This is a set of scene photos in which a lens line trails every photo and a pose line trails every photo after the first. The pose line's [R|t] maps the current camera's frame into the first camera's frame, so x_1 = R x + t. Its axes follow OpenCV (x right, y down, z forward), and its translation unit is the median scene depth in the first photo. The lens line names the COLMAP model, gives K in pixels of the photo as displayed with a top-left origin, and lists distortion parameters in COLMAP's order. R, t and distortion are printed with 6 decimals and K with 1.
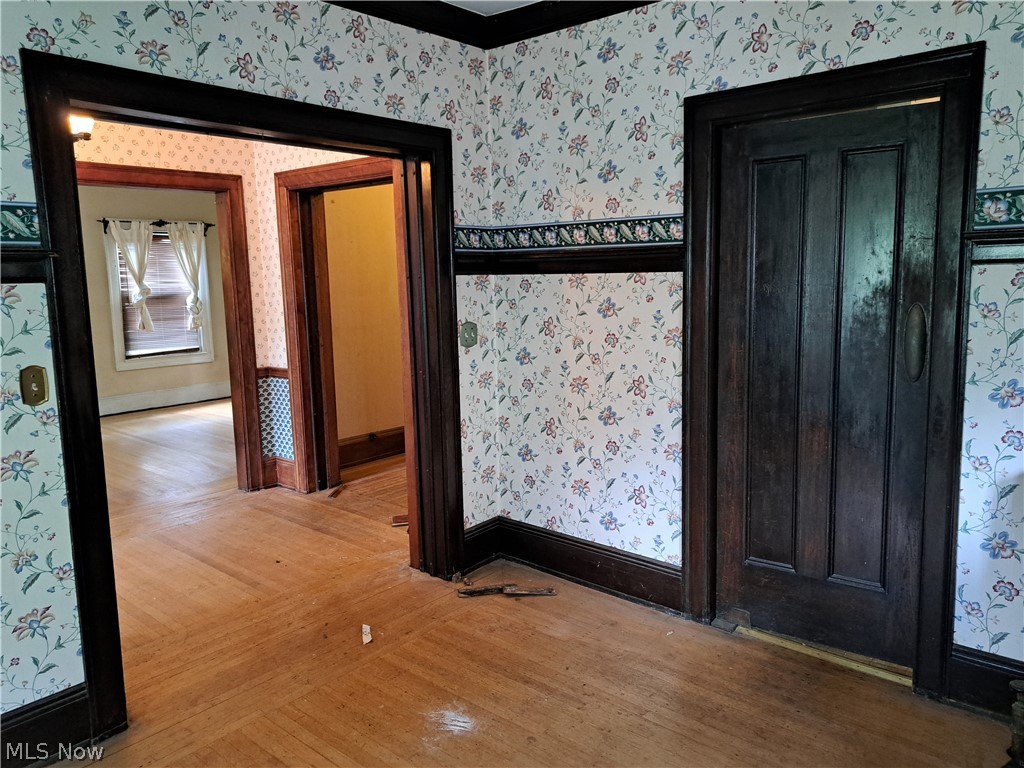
lens RADIAL K [[733.7, 0, 534.0], [0, 733.7, 367.5], [0, 0, 1]] dist [0.101860, -0.108826]
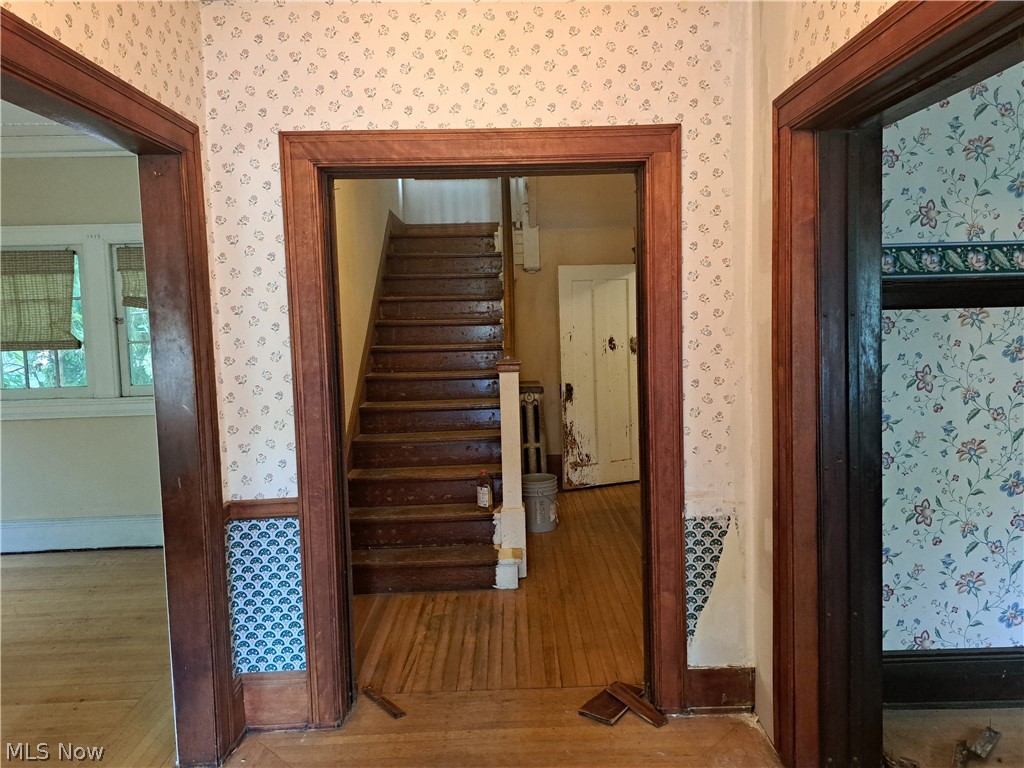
lens RADIAL K [[733.7, 0, 534.0], [0, 733.7, 367.5], [0, 0, 1]] dist [0.101860, -0.108826]
pose [[0.745741, -0.048385, 0.664477, -0.795321], [0.098987, 0.994336, -0.038688, -0.077061], [-0.658842, 0.094625, 0.746307, 0.691677]]
